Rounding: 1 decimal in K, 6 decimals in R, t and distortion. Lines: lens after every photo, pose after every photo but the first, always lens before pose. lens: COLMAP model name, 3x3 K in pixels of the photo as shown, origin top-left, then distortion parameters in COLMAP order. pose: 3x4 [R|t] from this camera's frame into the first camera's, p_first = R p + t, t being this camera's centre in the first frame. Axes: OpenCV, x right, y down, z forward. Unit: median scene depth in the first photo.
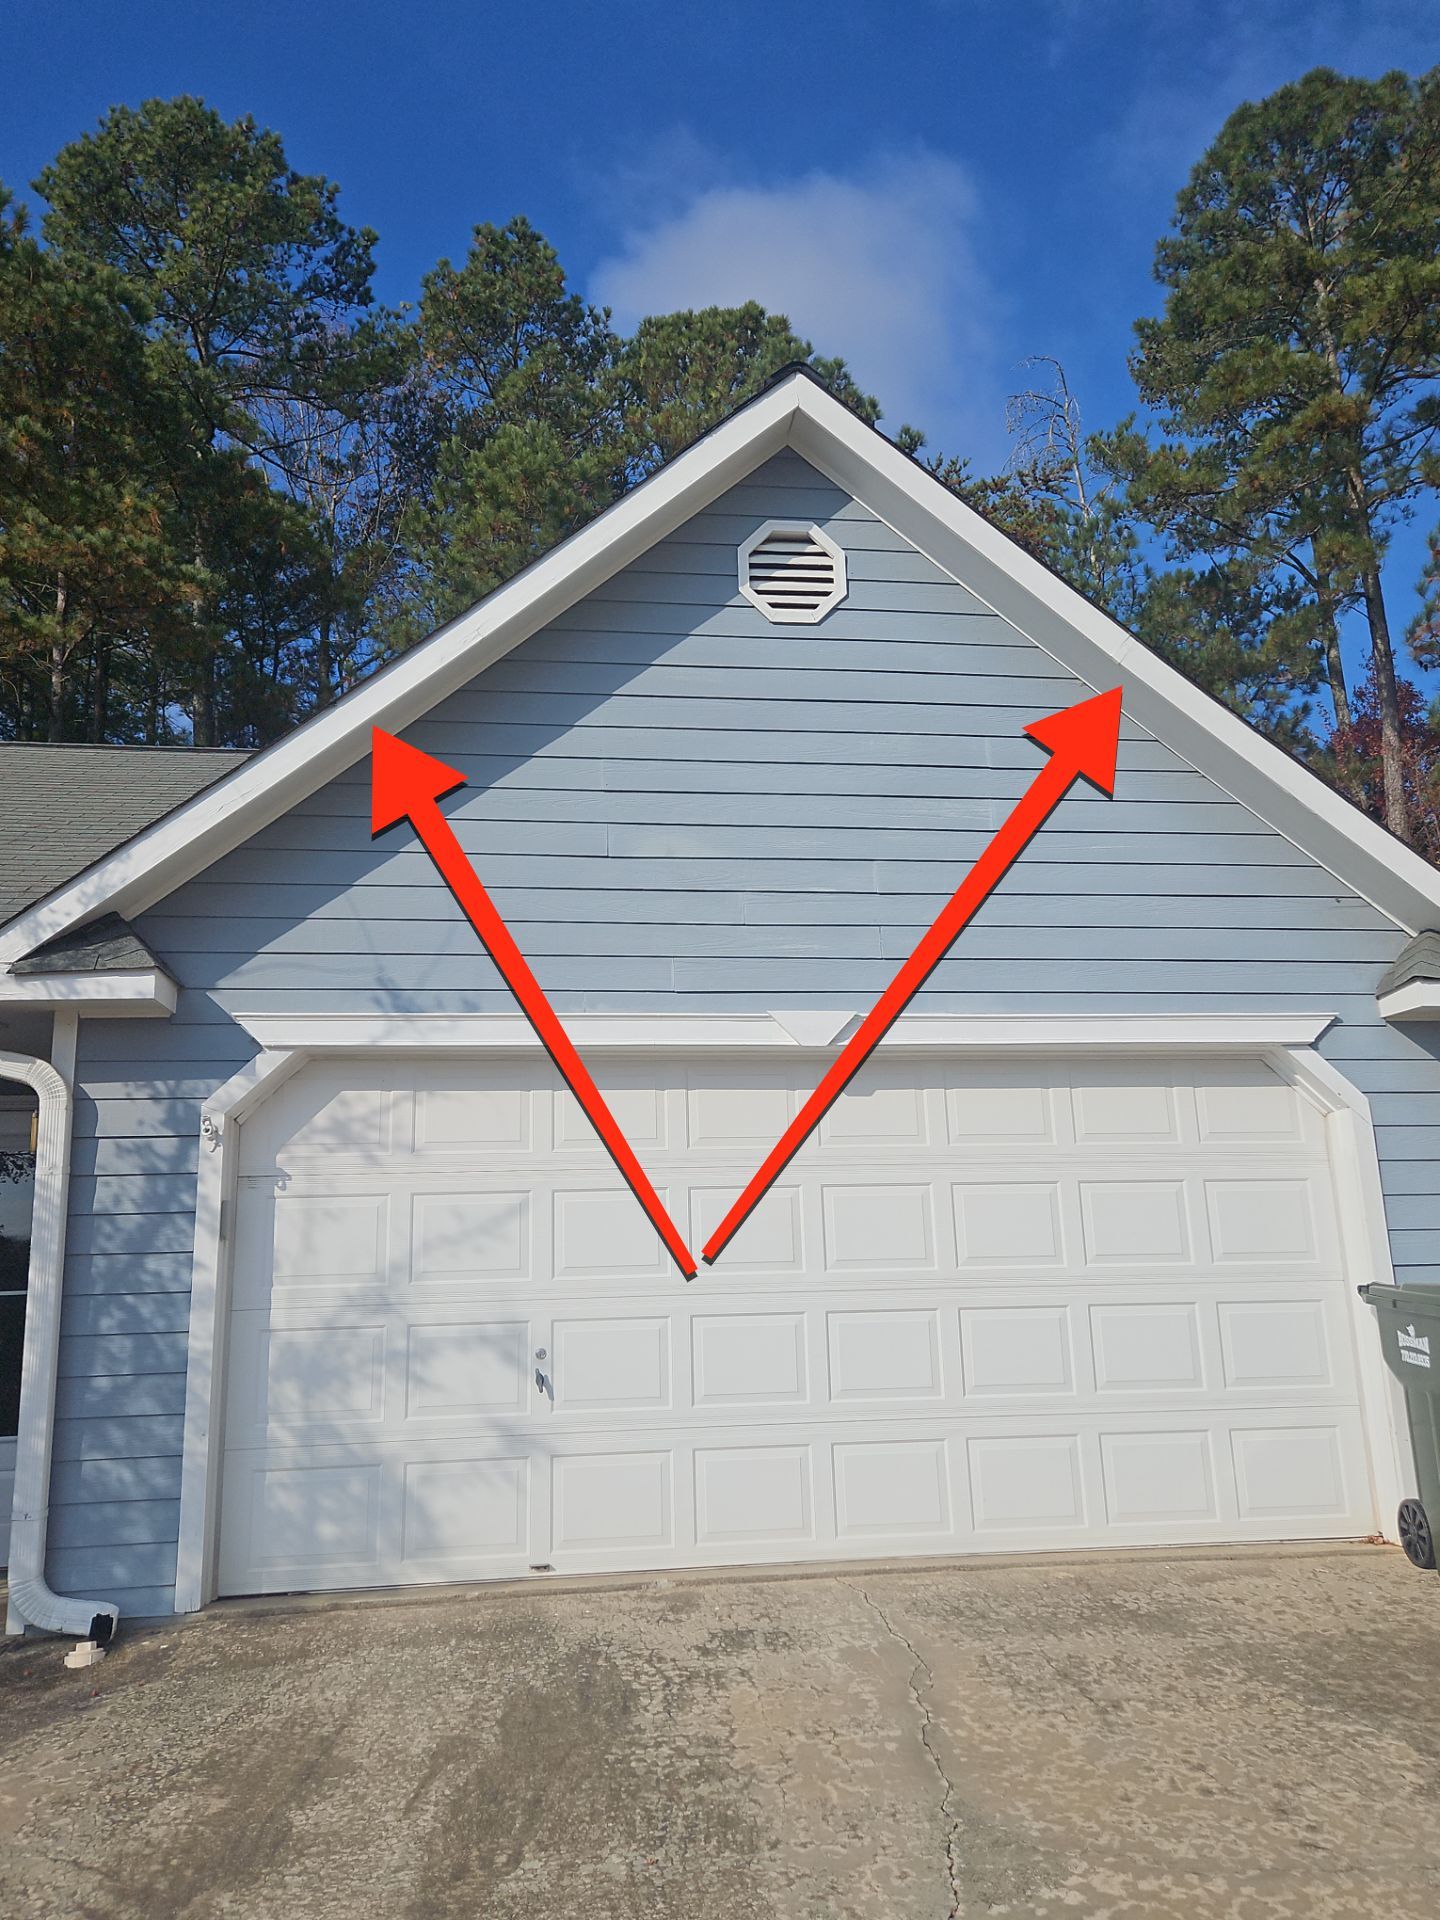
lens RADIAL K [[1502.5, 0, 726.1], [0, 1502.5, 975.3], [0, 0, 1]] dist [0.067614, 0.000039]
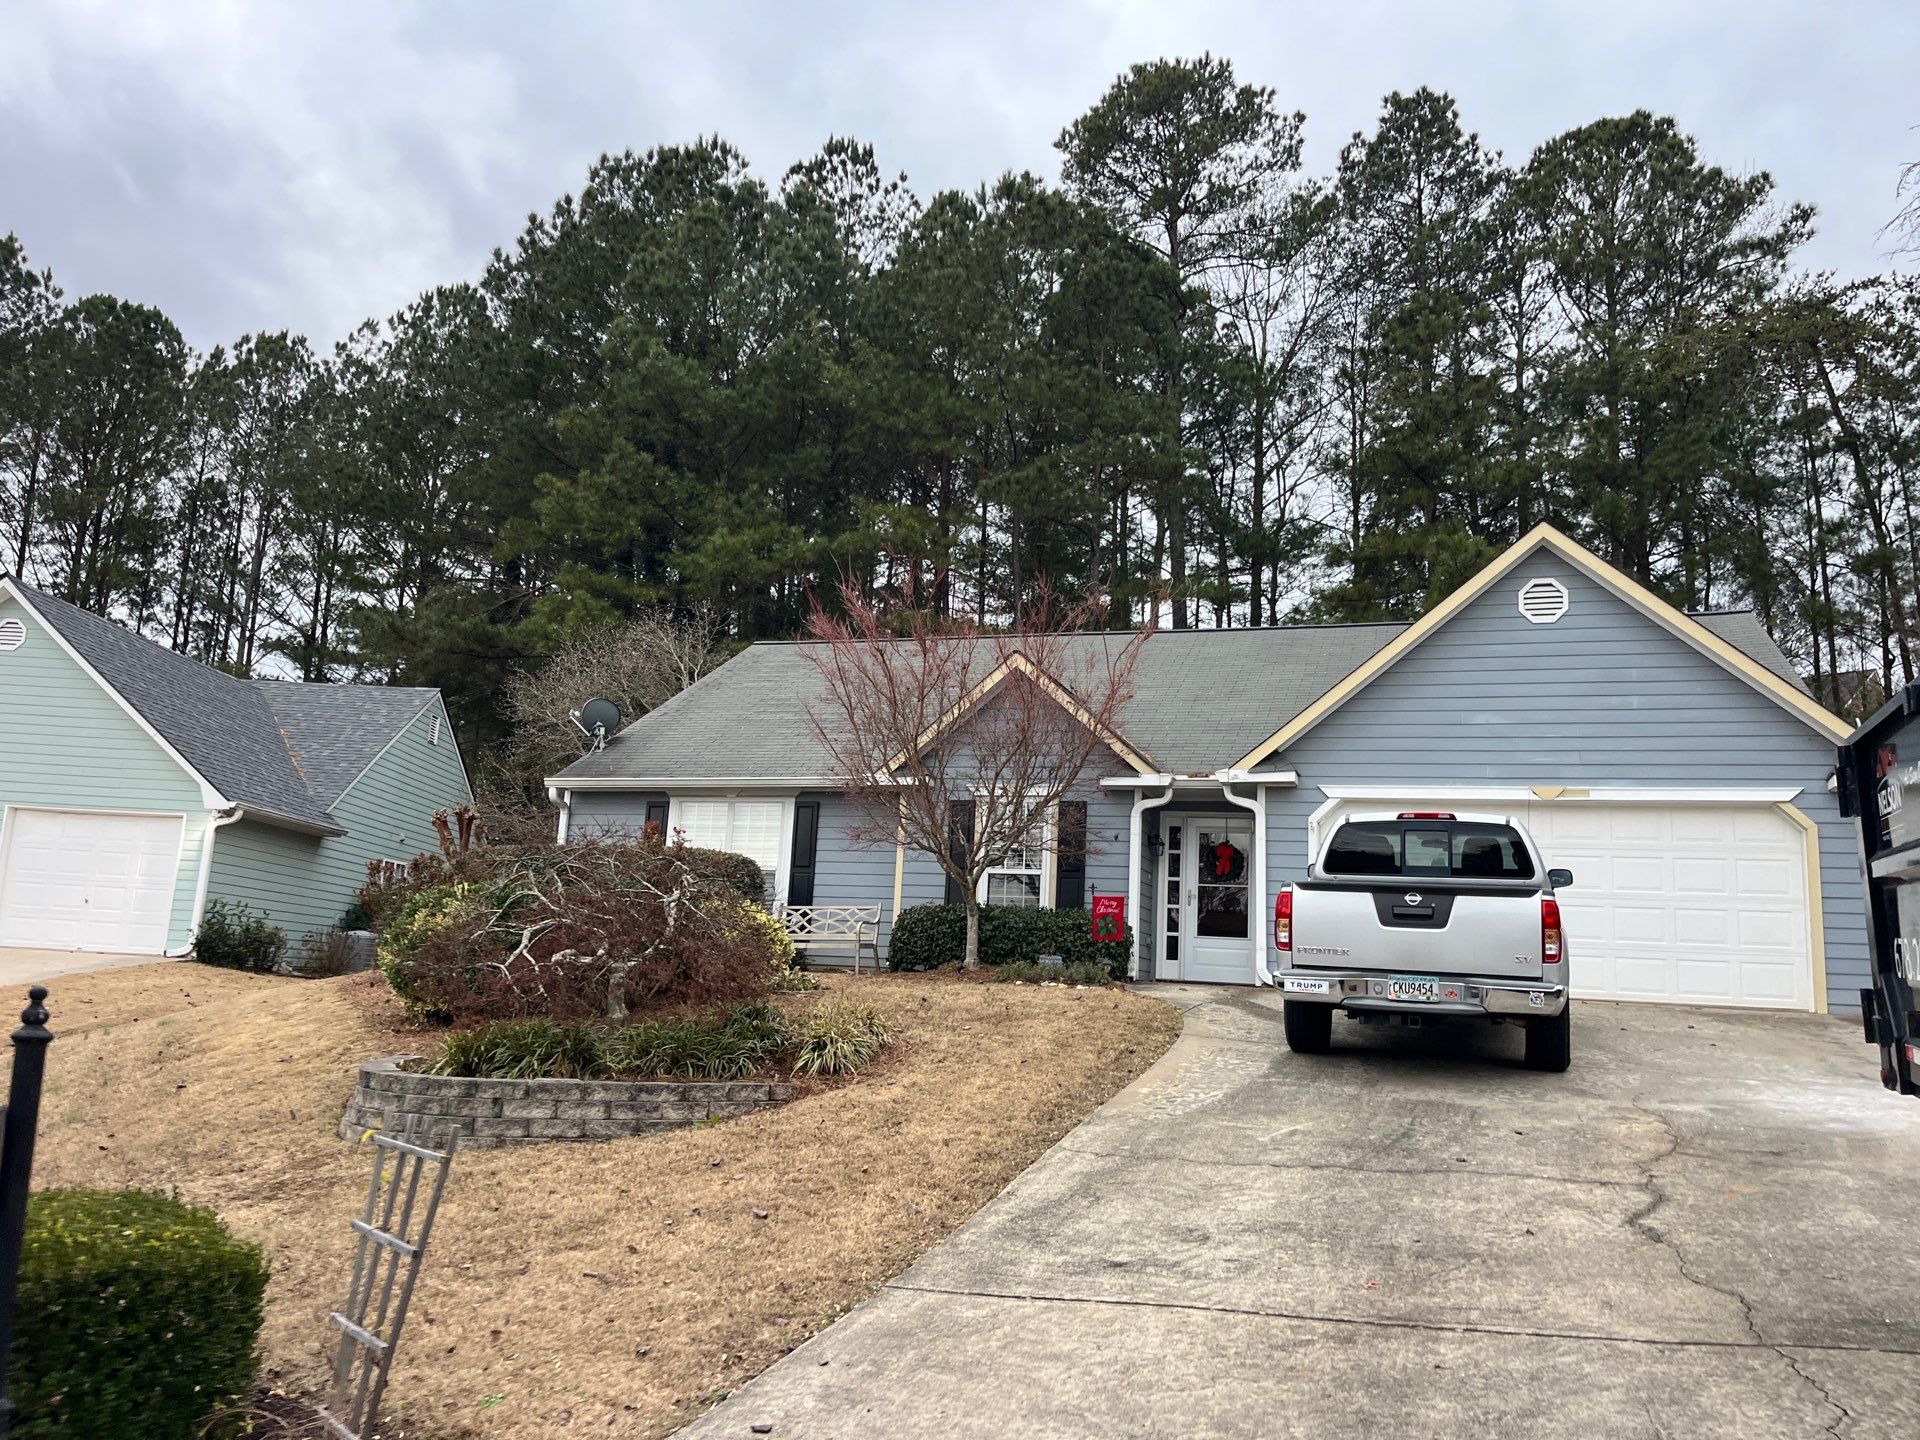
lens RADIAL K [[1458.7, 0, 941.8], [0, 1458.7, 718.2], [0, 0, 1]] dist [0.061698, -0.085537]
pose [[0.897852, -0.008269, -0.440220, 0.045760], [0.017482, 0.999705, 0.016877, -0.029433], [0.439951, -0.022849, 0.897731, -0.326951]]
